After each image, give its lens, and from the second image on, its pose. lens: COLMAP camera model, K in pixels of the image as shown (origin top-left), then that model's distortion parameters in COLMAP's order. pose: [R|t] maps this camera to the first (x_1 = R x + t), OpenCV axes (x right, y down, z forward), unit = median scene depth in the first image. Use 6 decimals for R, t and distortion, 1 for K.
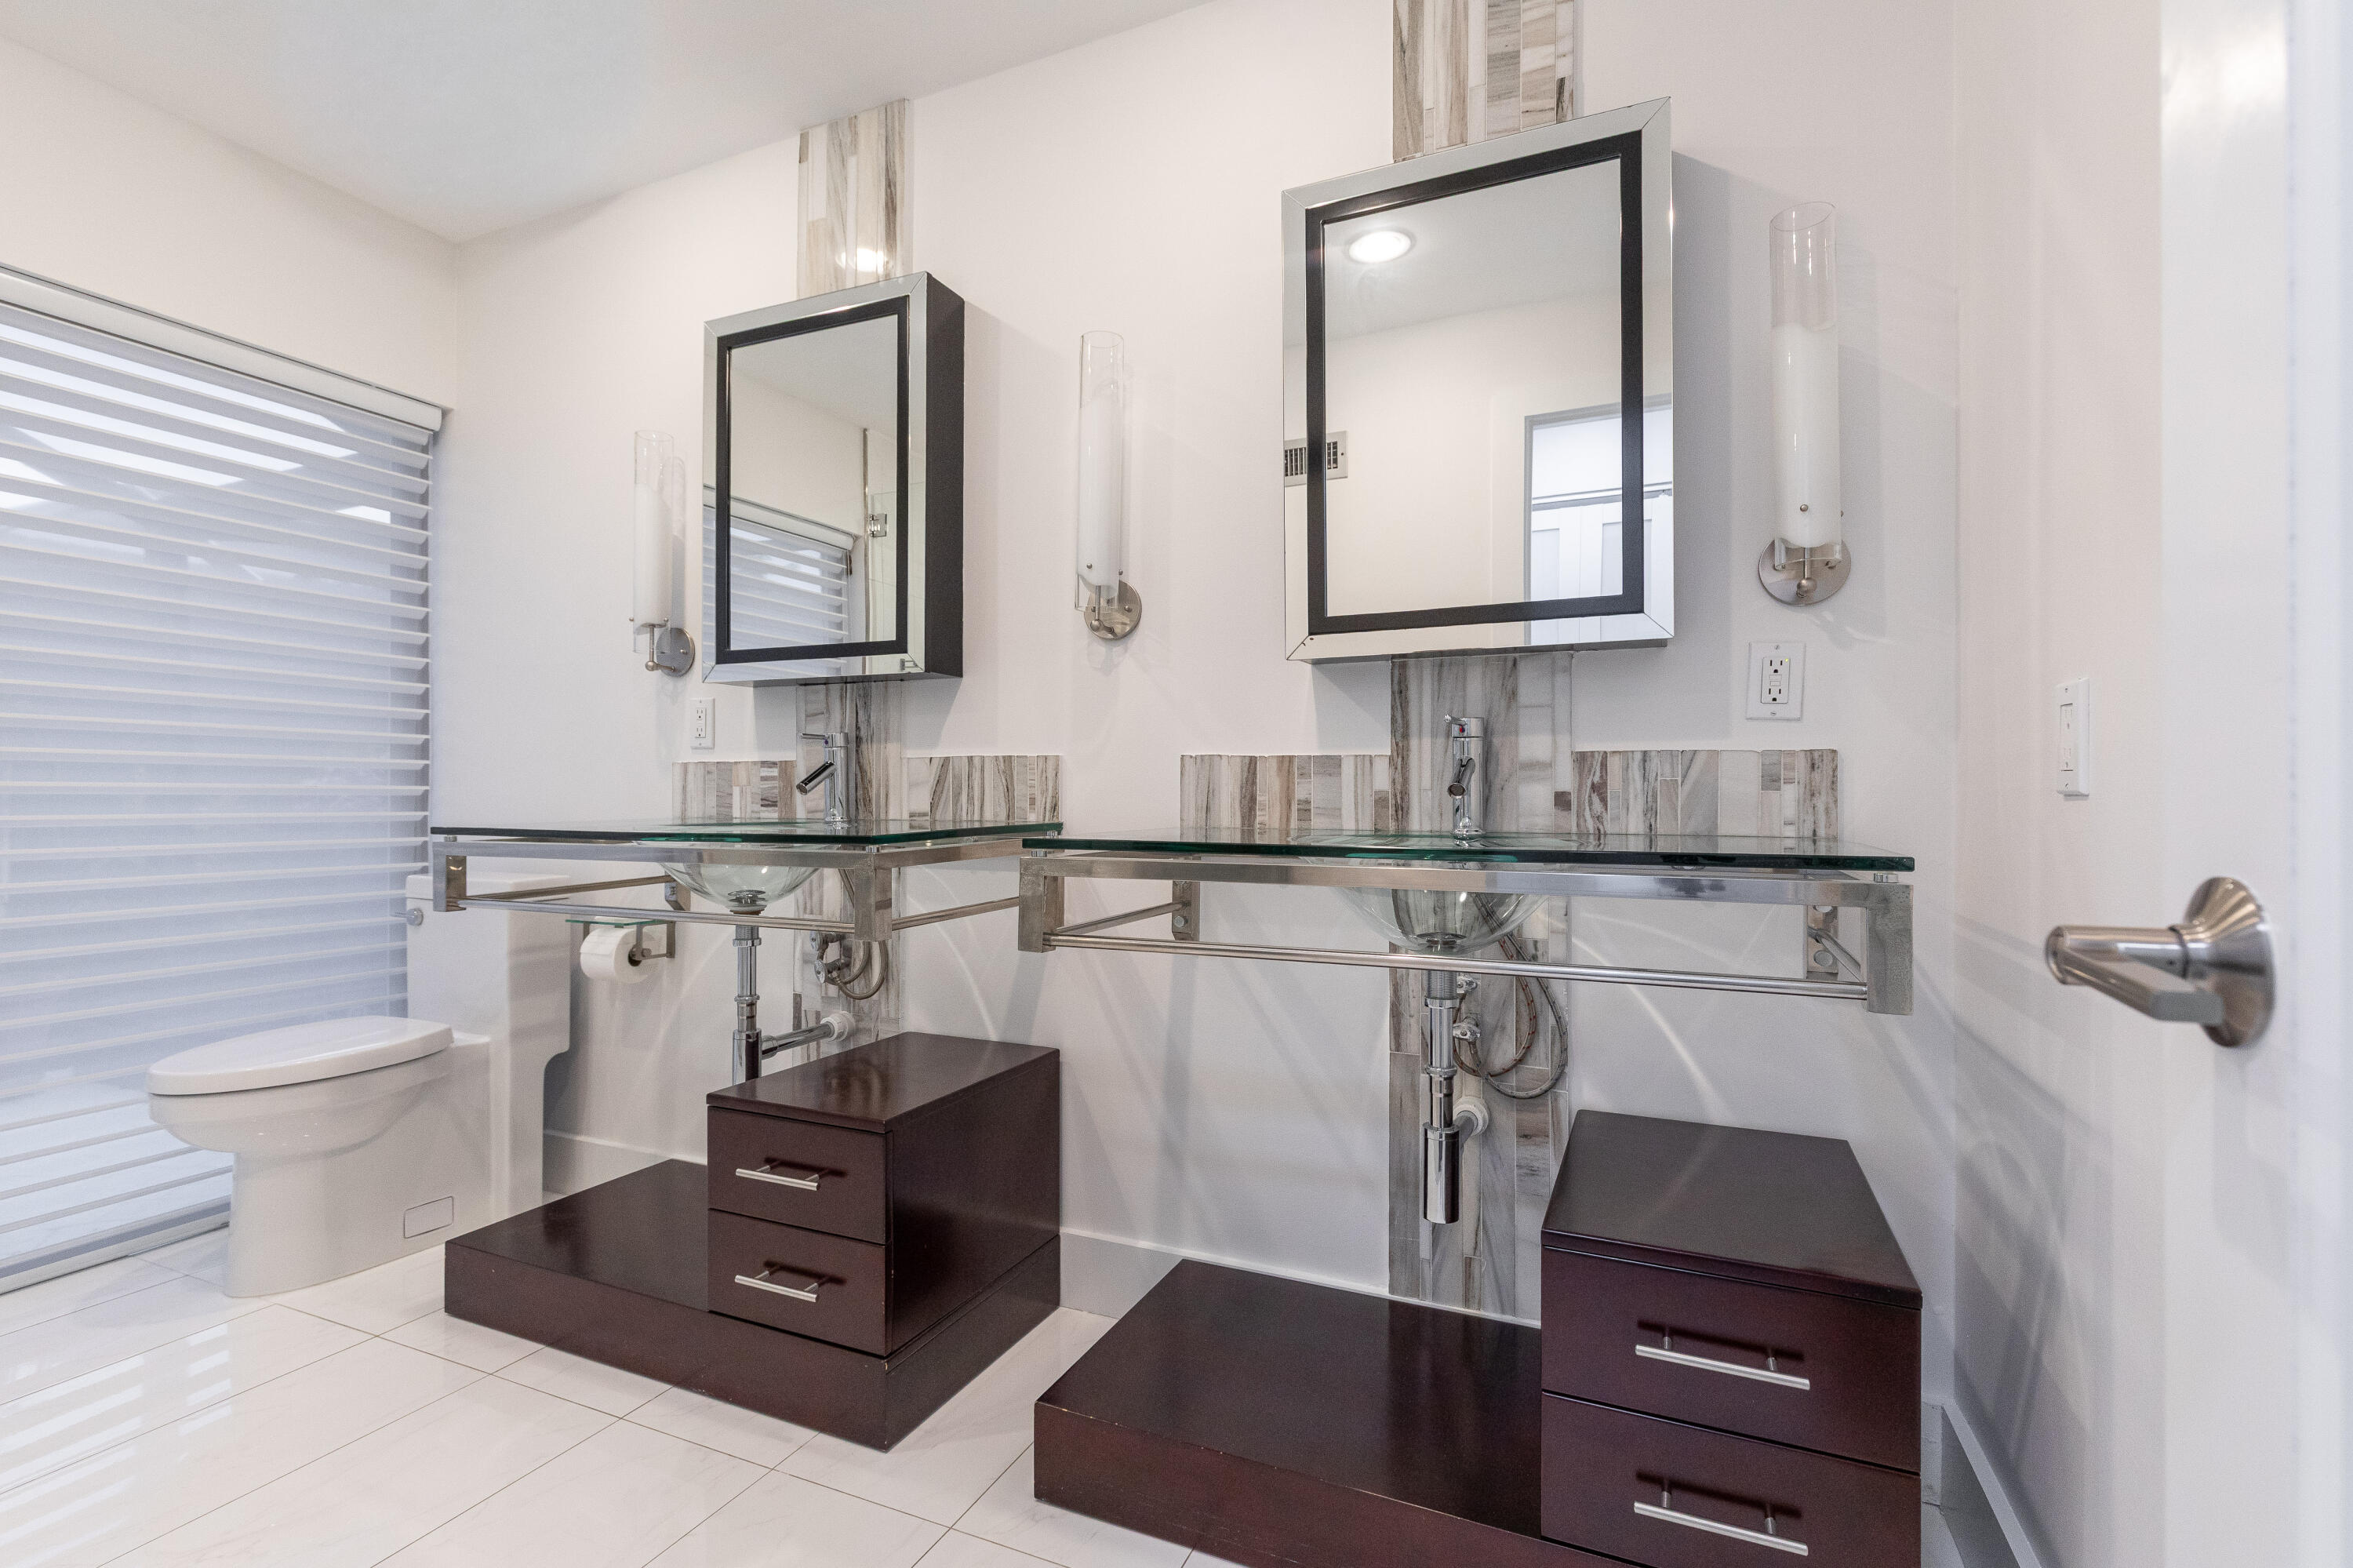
lens RADIAL K [[1074.1, 0, 1175.6], [0, 1074.1, 787.9], [0, 0, 1]] dist [0.004936, 0.000377]
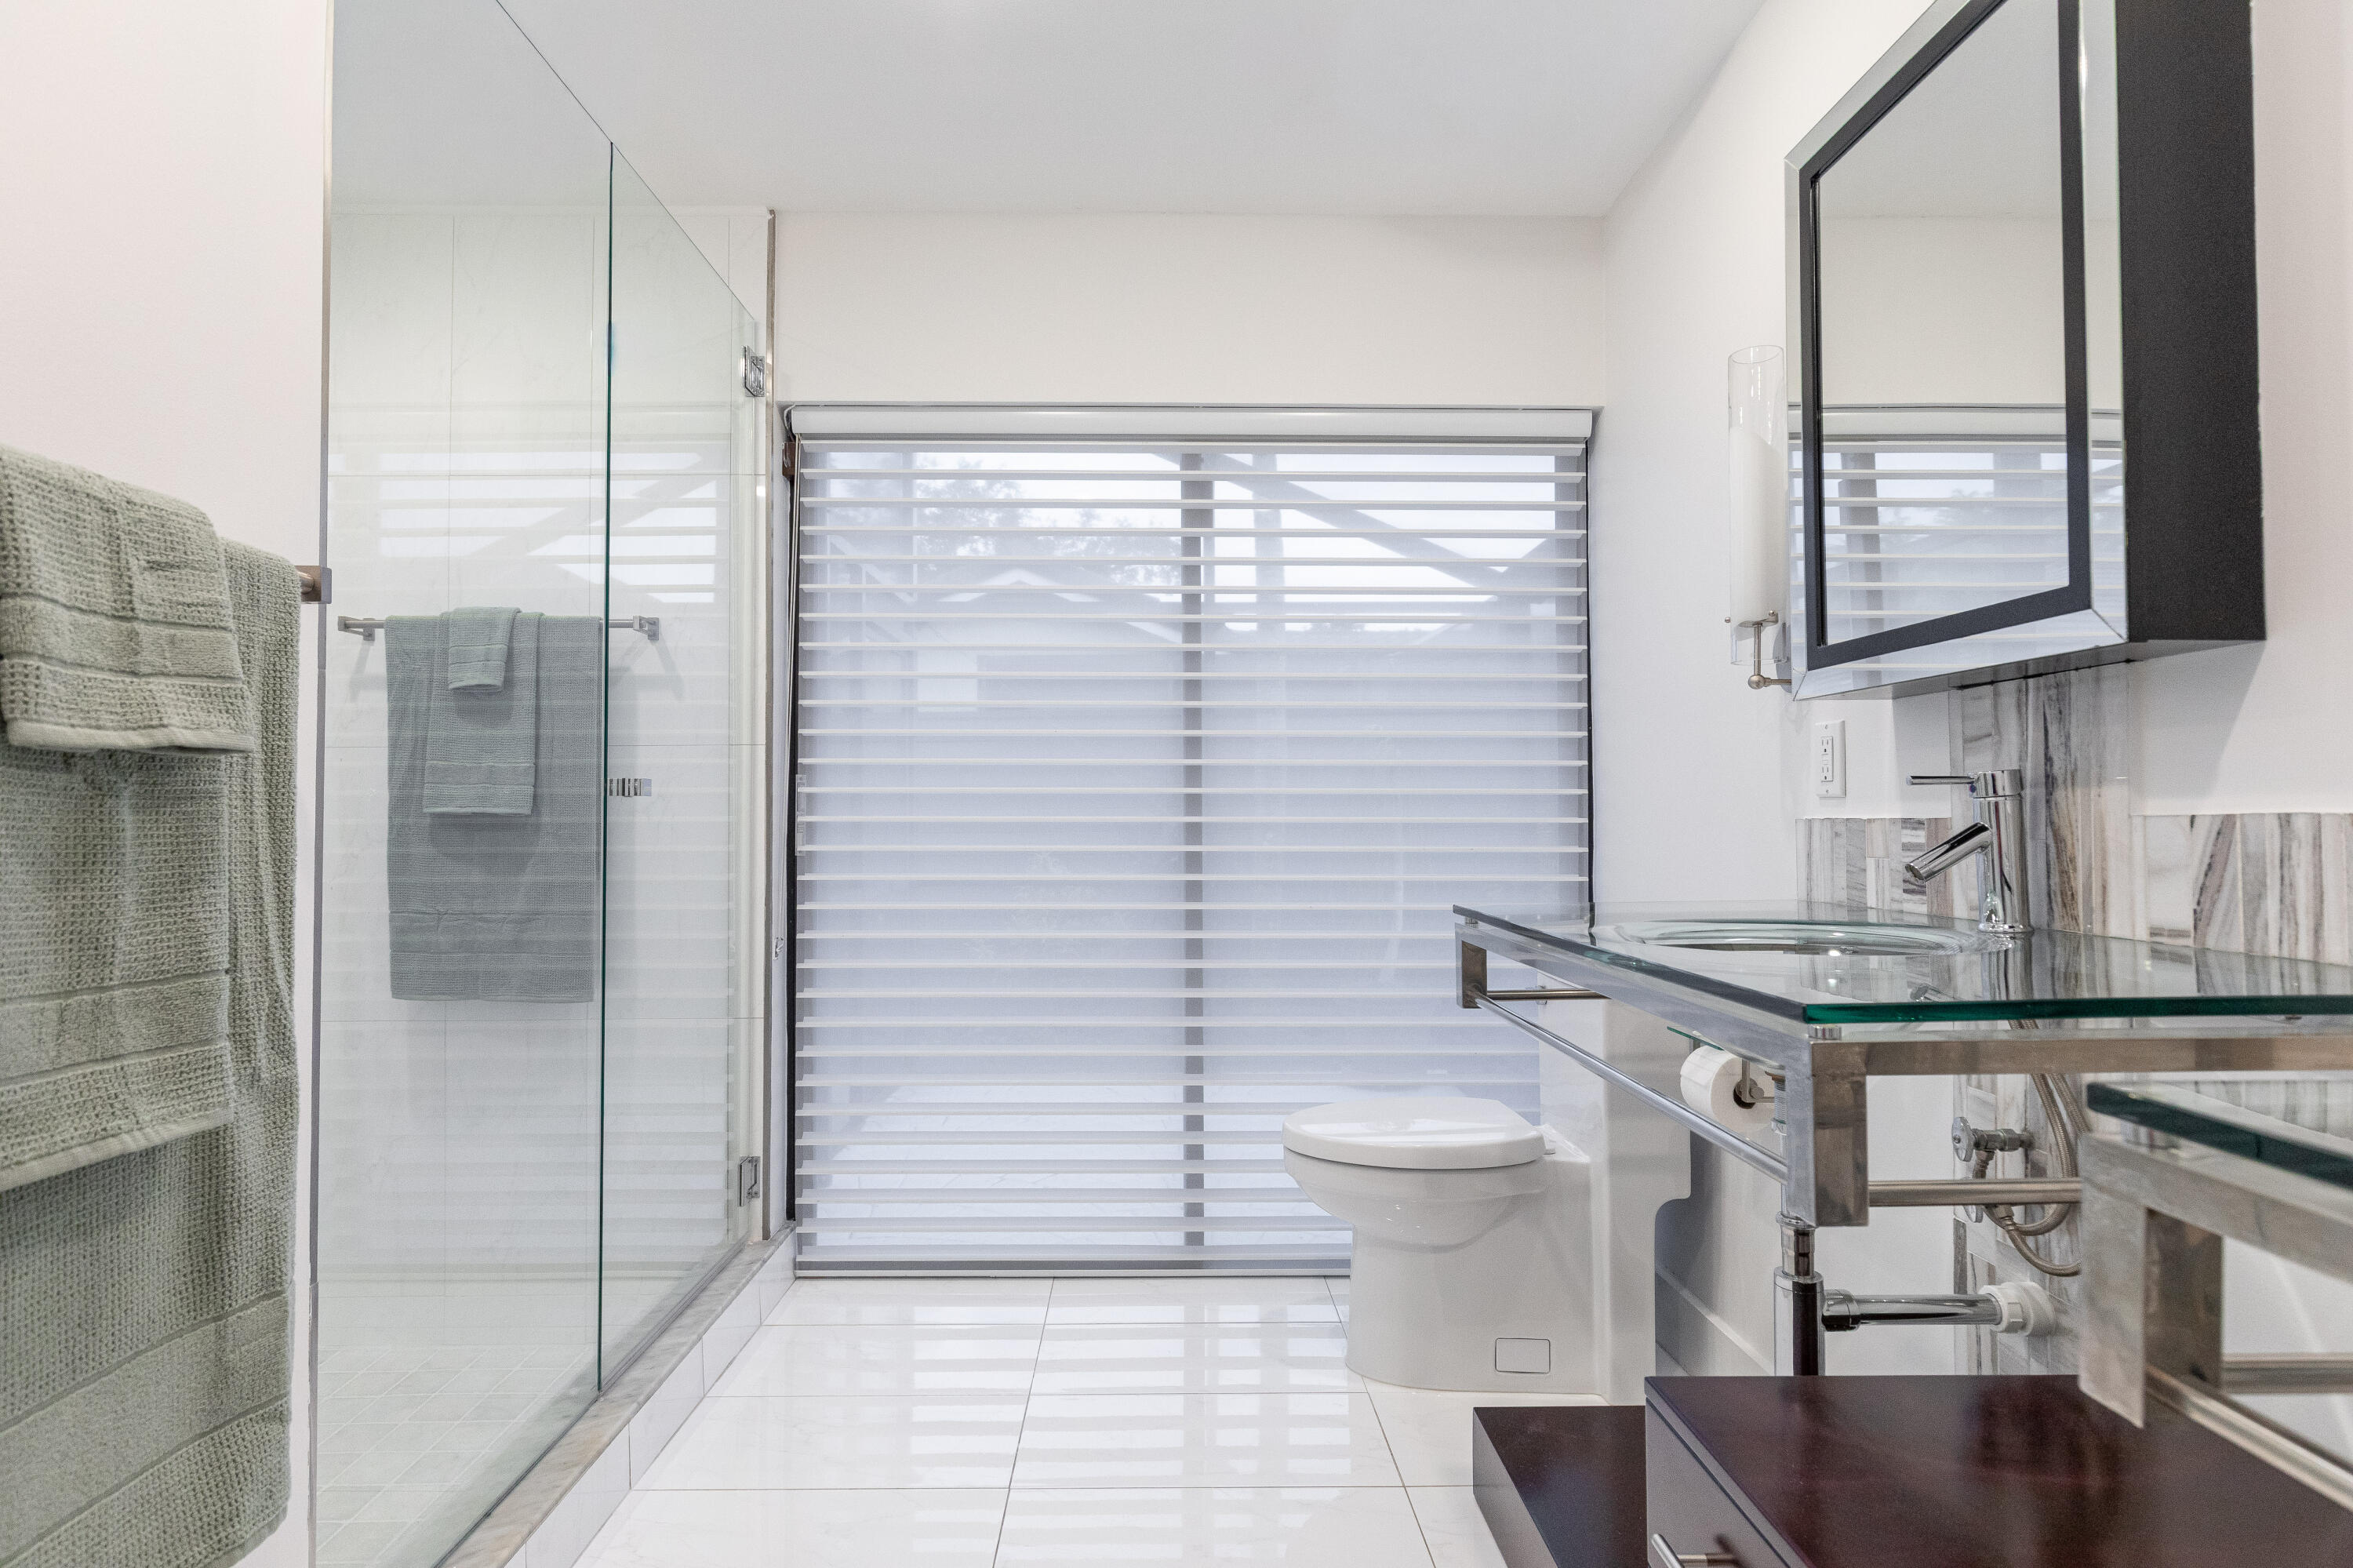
lens RADIAL K [[1203.0, 0, 1185.9], [0, 1203.0, 784.4], [0, 0, 1]] dist [0.010685, -0.001700]
pose [[0.437471, -0.026812, -0.898833, 0.059679], [0.002596, 0.999589, -0.028555, -0.027042], [0.899229, 0.010159, 0.437361, 0.347333]]
